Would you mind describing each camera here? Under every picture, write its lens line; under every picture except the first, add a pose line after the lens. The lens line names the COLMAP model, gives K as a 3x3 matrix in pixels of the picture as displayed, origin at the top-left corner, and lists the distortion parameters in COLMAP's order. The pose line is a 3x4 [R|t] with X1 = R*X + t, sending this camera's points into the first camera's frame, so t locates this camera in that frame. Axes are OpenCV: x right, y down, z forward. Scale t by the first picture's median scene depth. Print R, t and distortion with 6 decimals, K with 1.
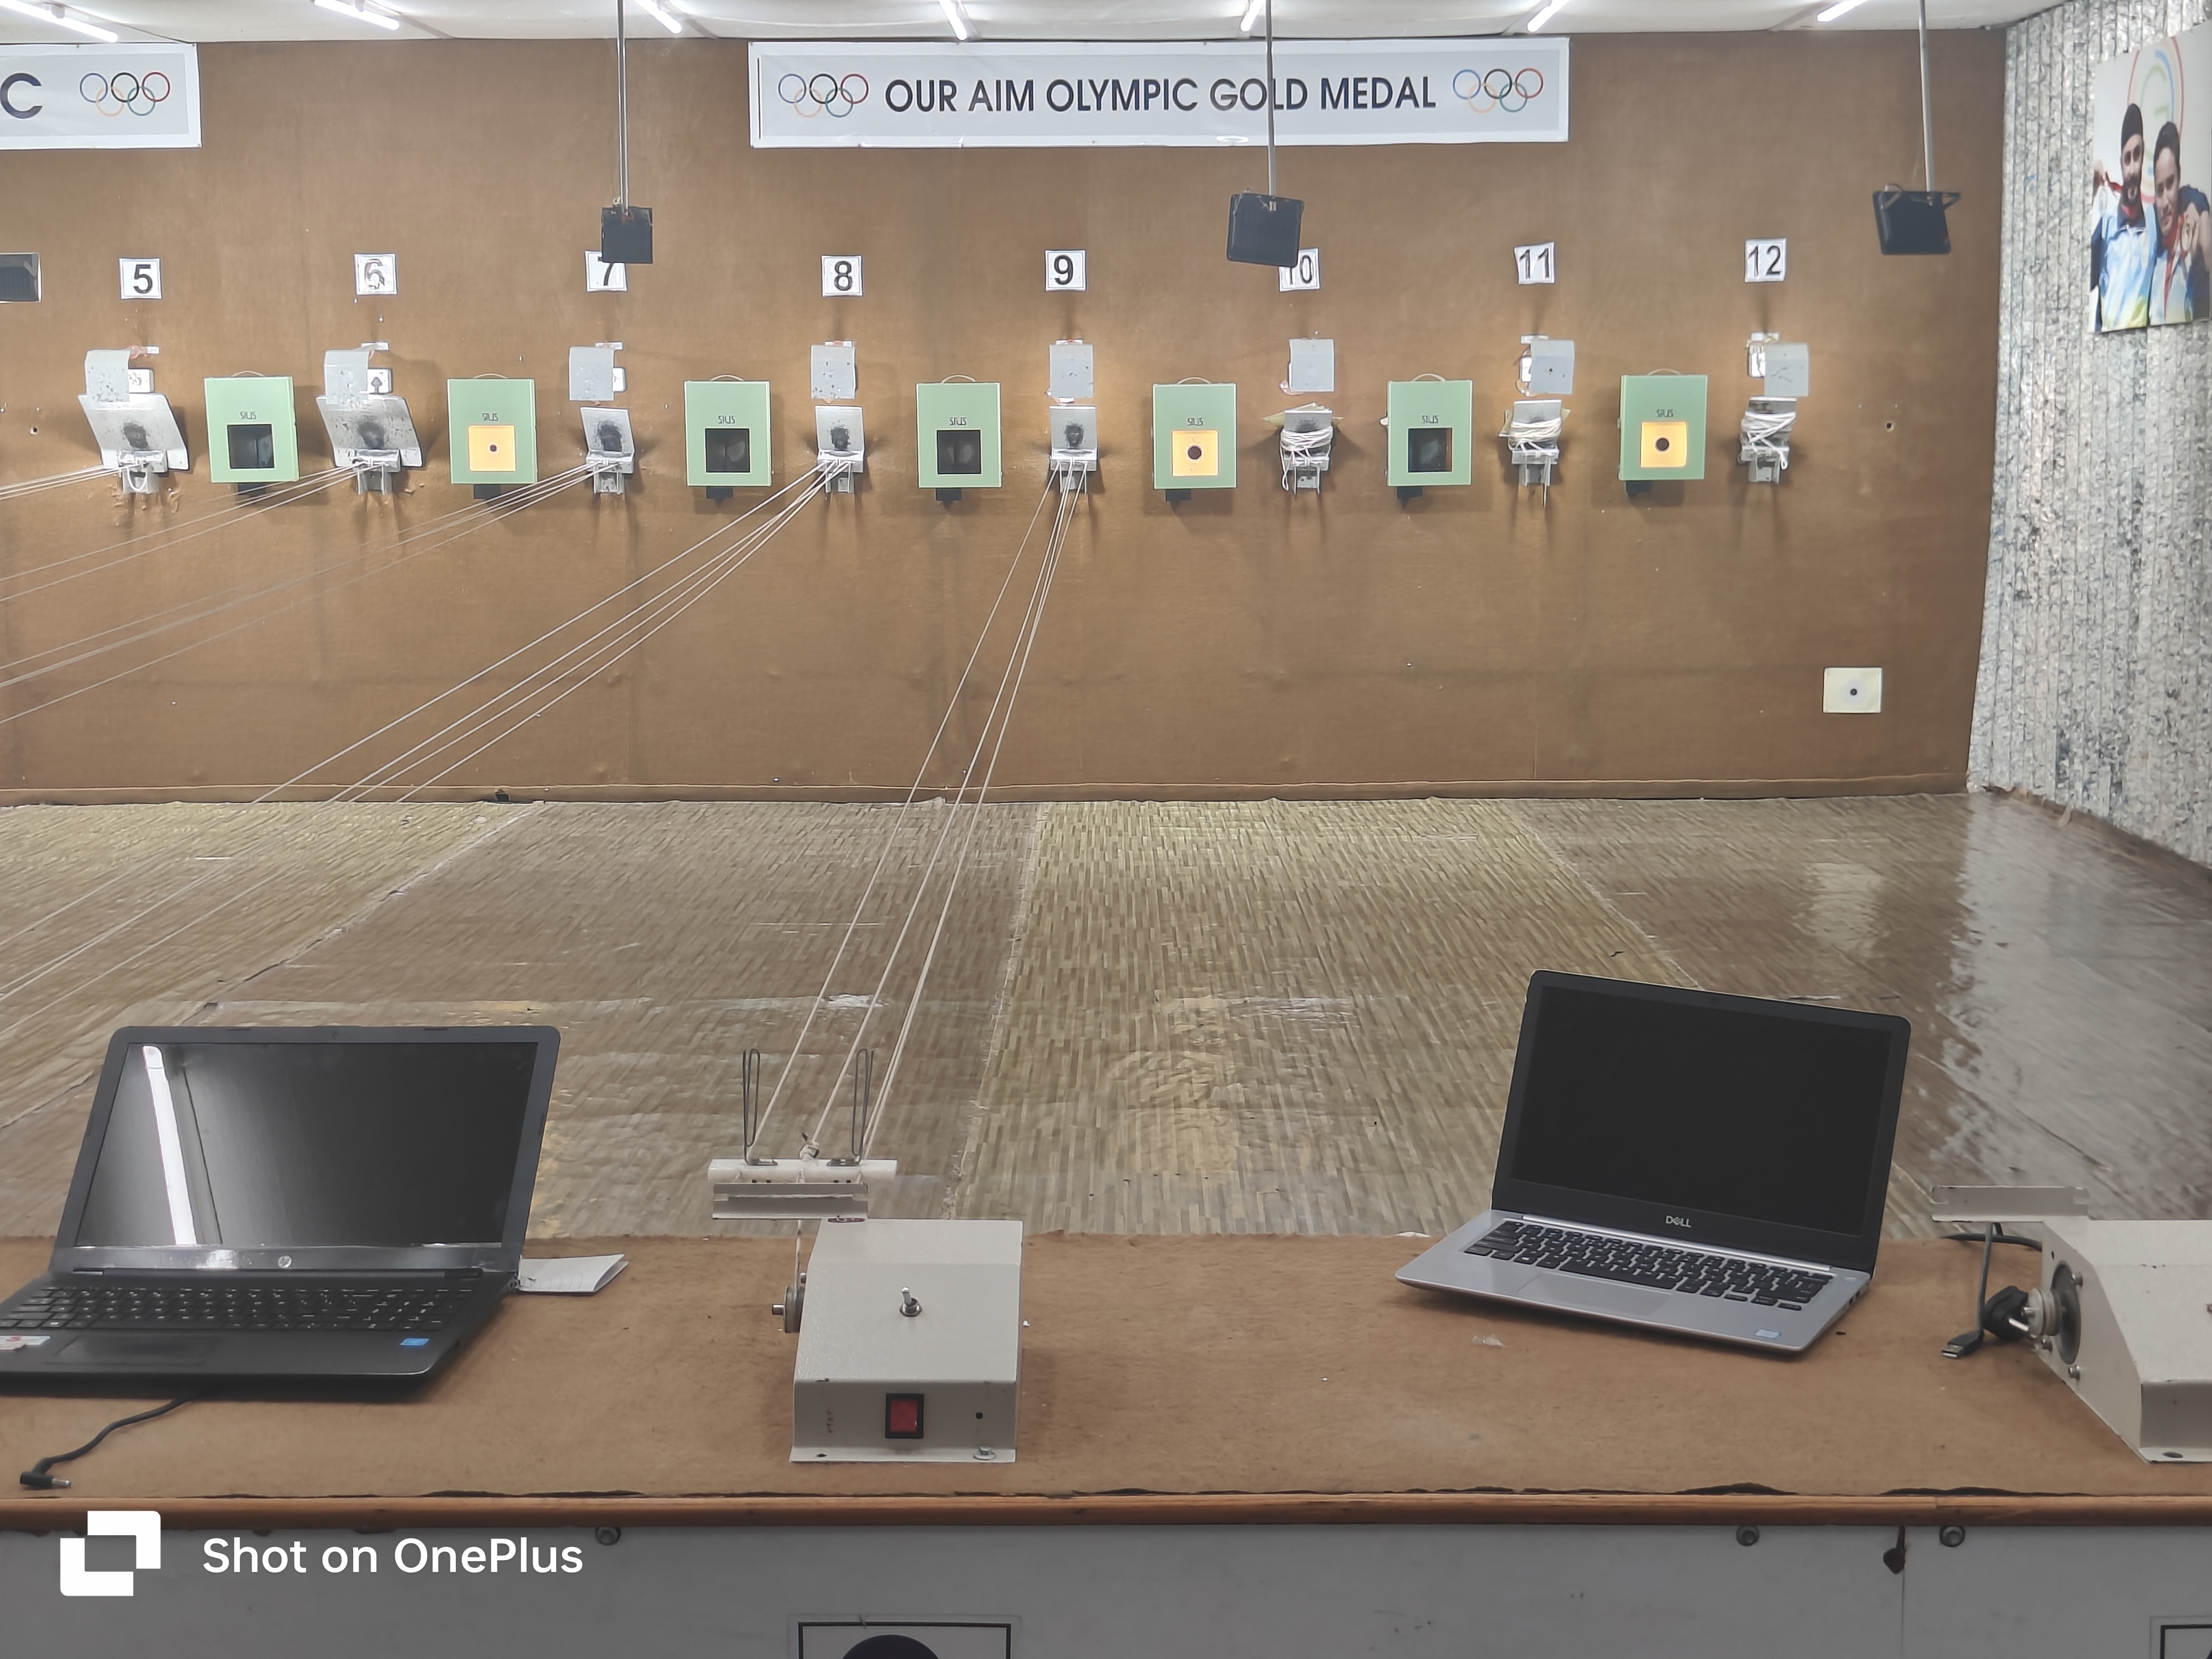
lens RADIAL K [[3074.4, 0, 1108.4], [0, 3074.4, 800.7], [0, 0, 1]] dist [0.051257, 0.000000]
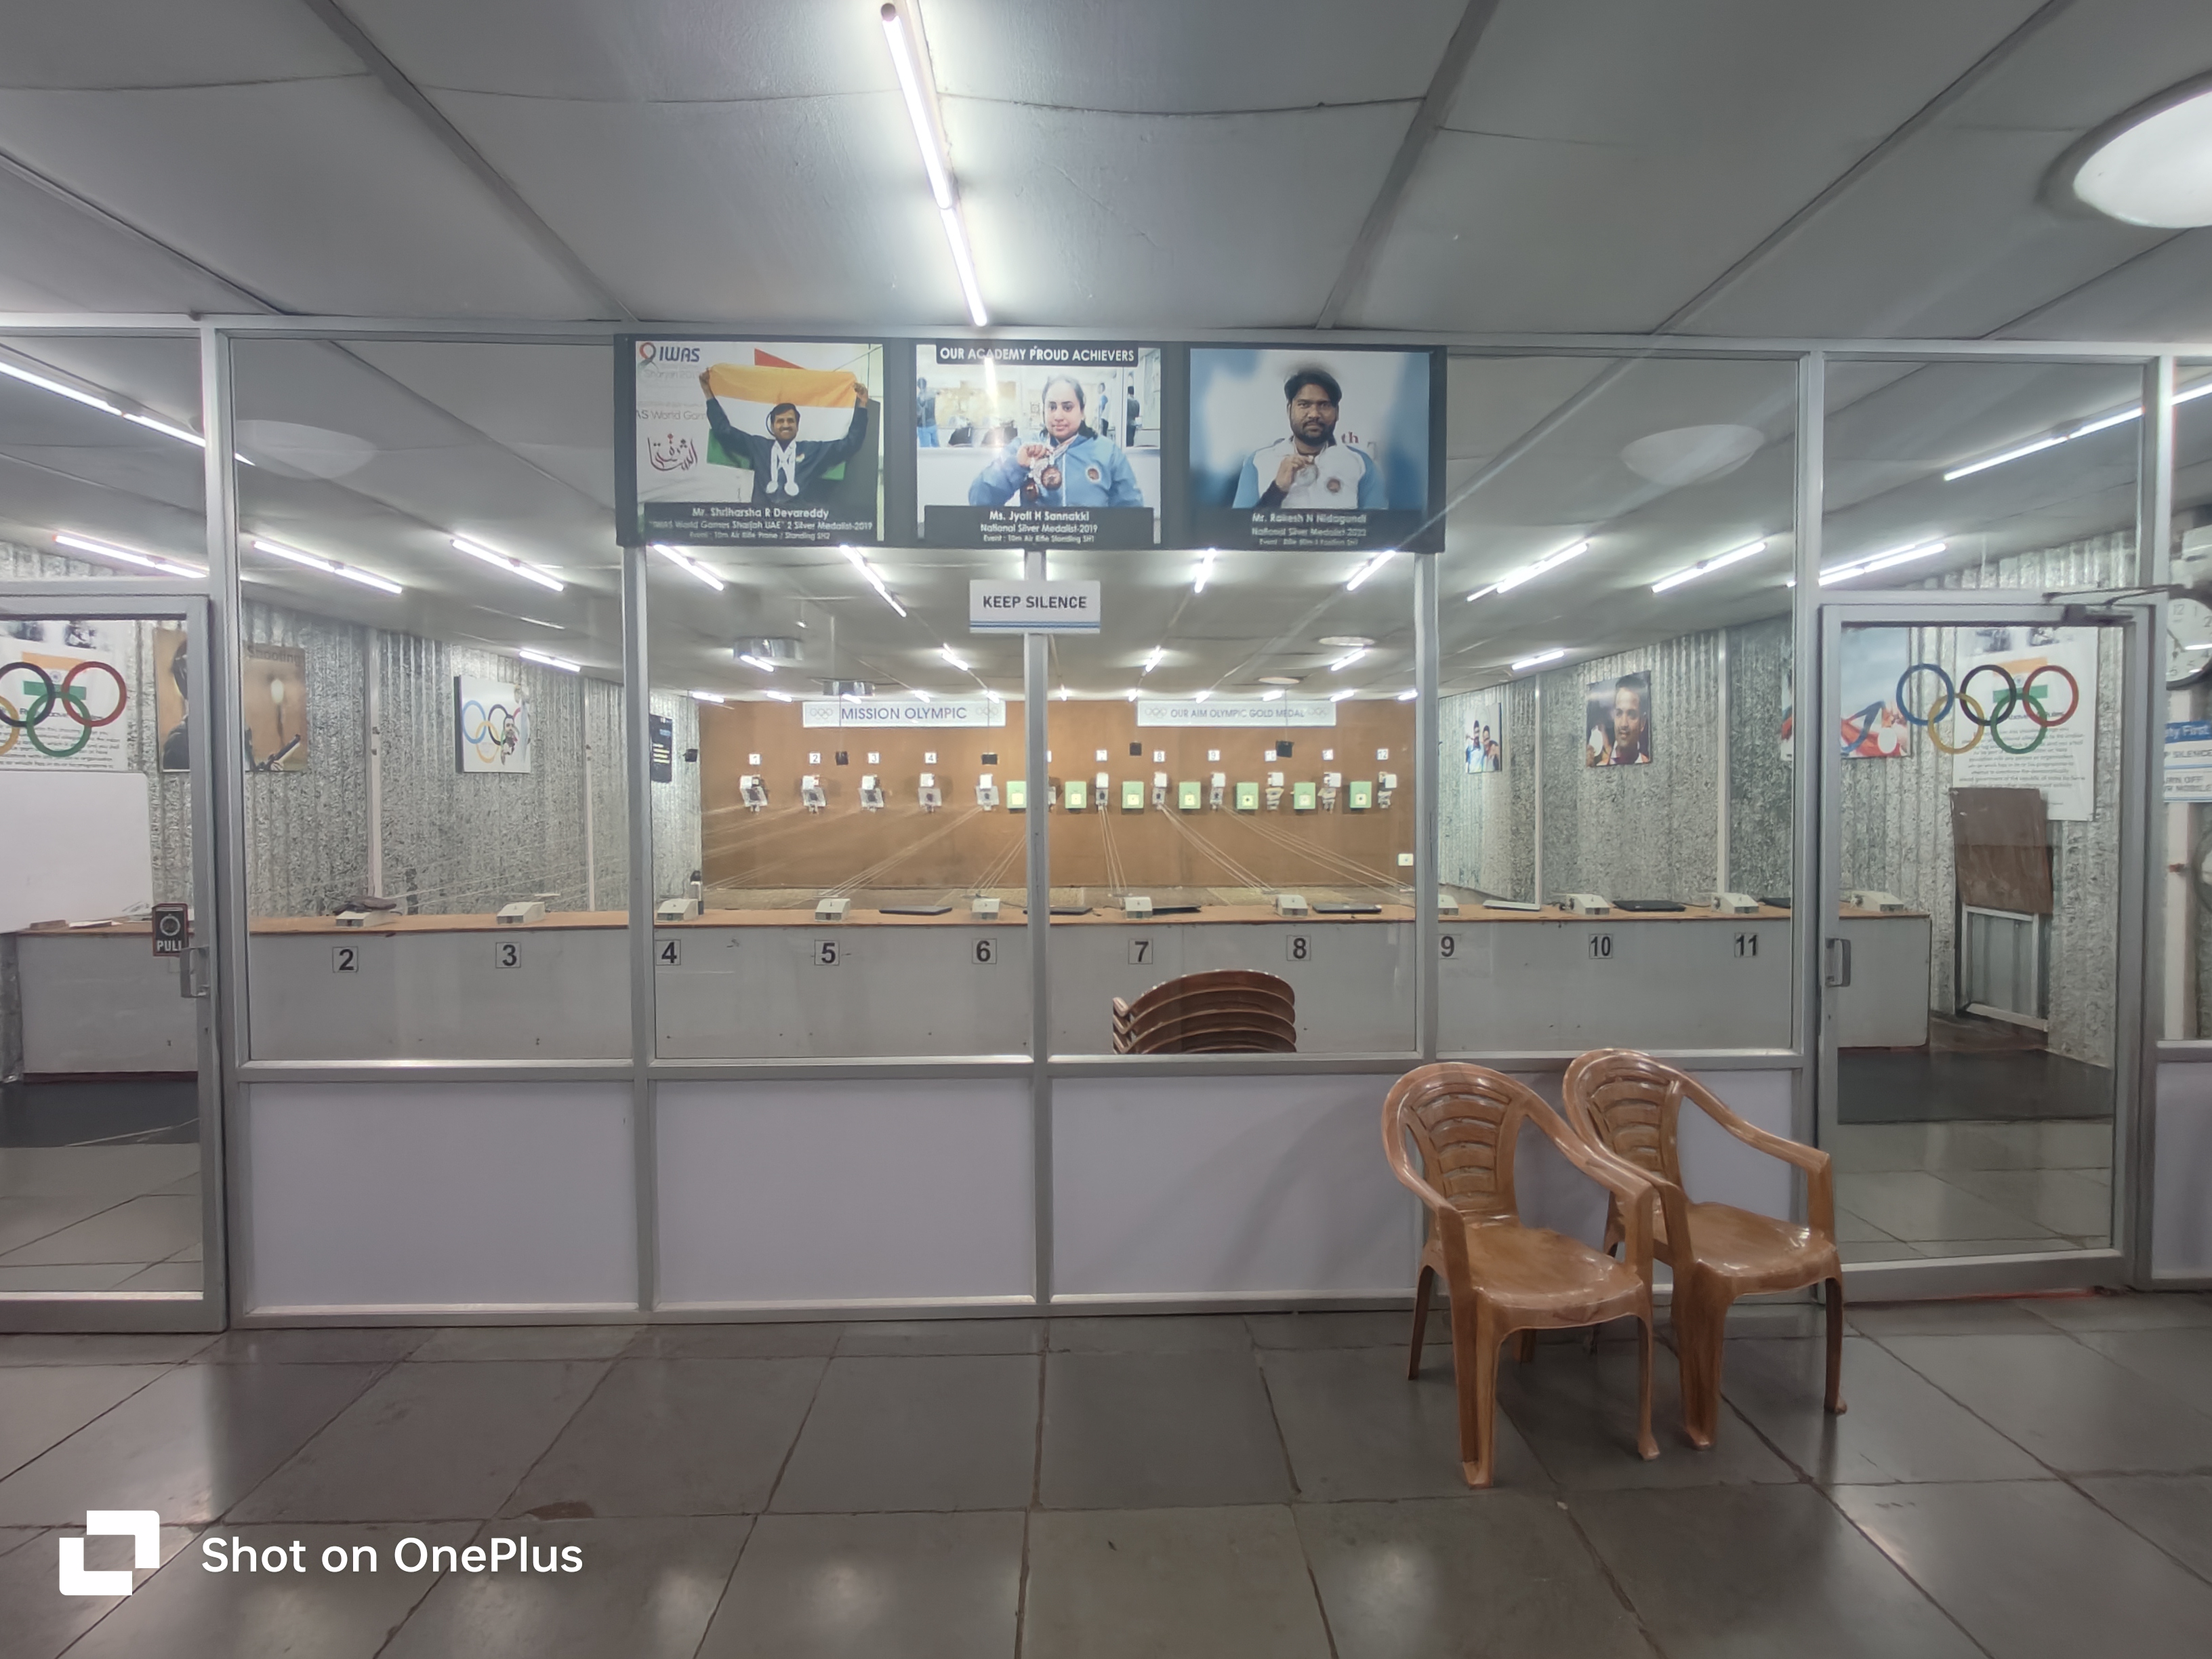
lens RADIAL K [[1003.1, 0, 1114.7], [0, 1003.1, 814.0], [0, 0, 1]] dist [-0.005187, 0.002424]
pose [[0.999494, 0.001410, 0.031770, -0.190927], [0.001703, 0.995211, -0.097736, 0.035239], [-0.031755, 0.097740, 0.994705, -0.316765]]
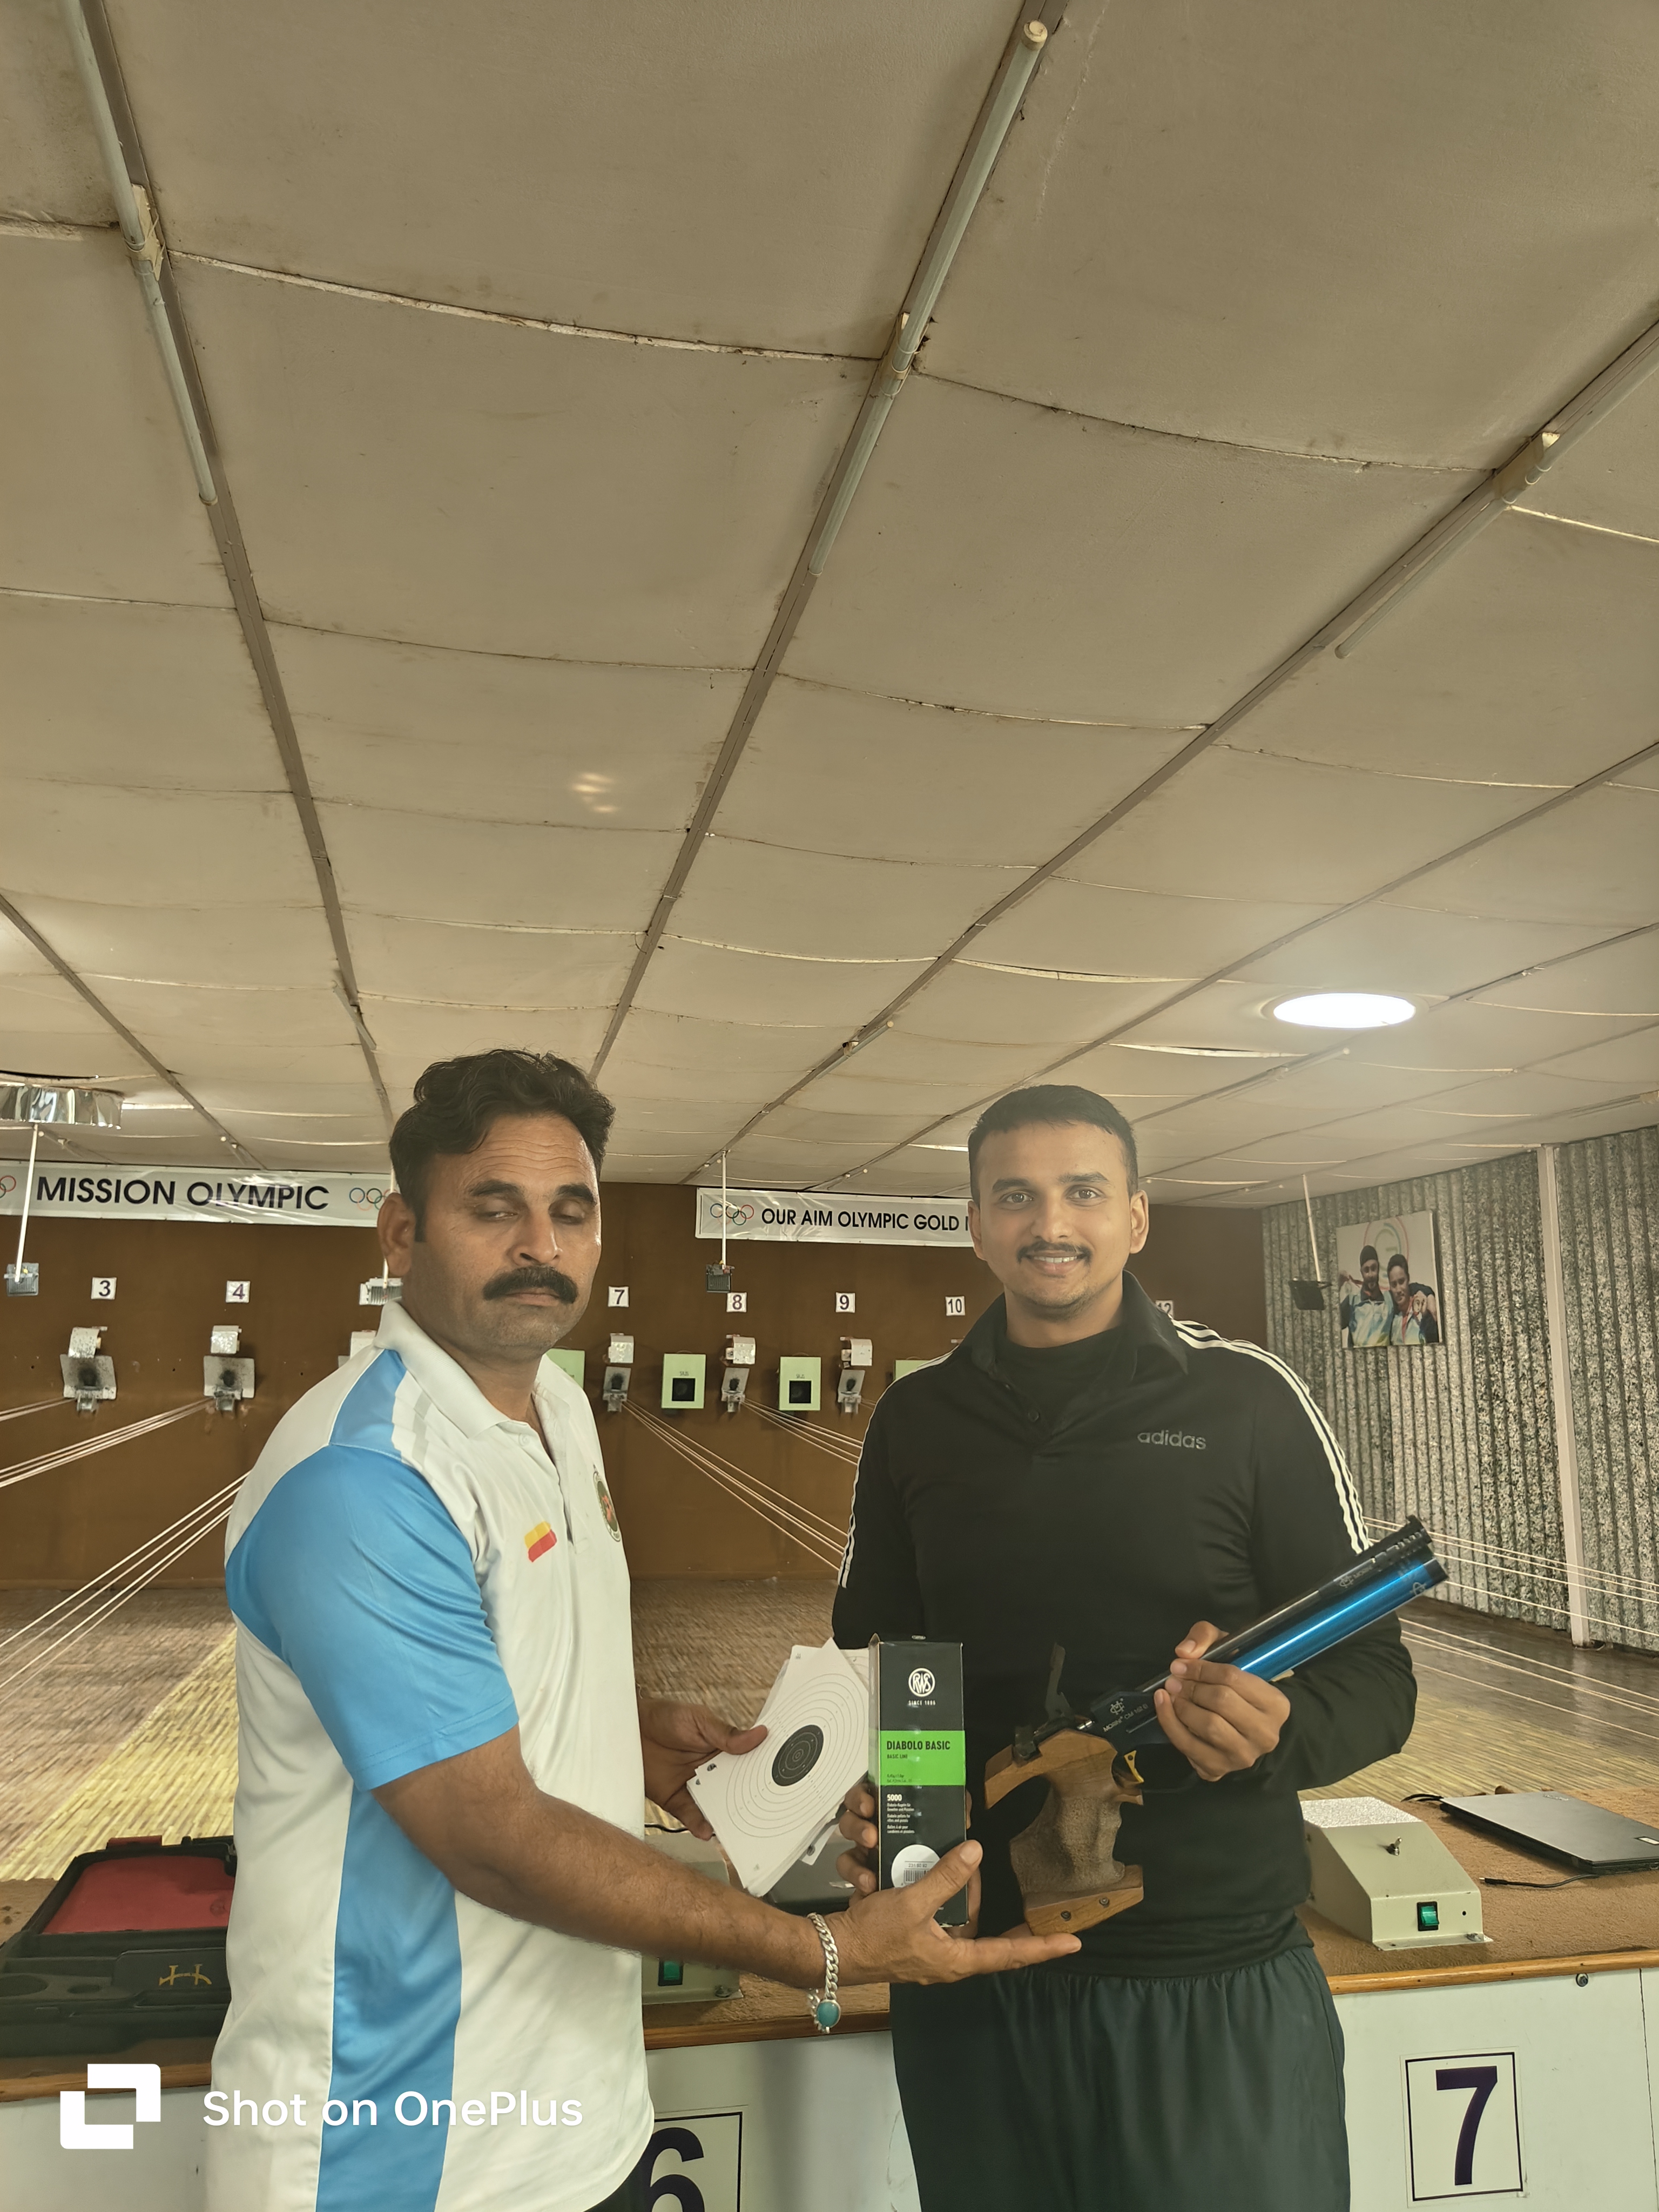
lens RADIAL K [[1569.1, 0, 822.7], [0, 1569.1, 1124.7], [0, 0, 1]] dist [0.013631, -0.000778]
pose [[0.973619, 0.054762, 0.221510, -0.265431], [0.009554, 0.960139, -0.279358, 0.001908], [-0.227979, 0.274105, 0.934287, 0.013732]]
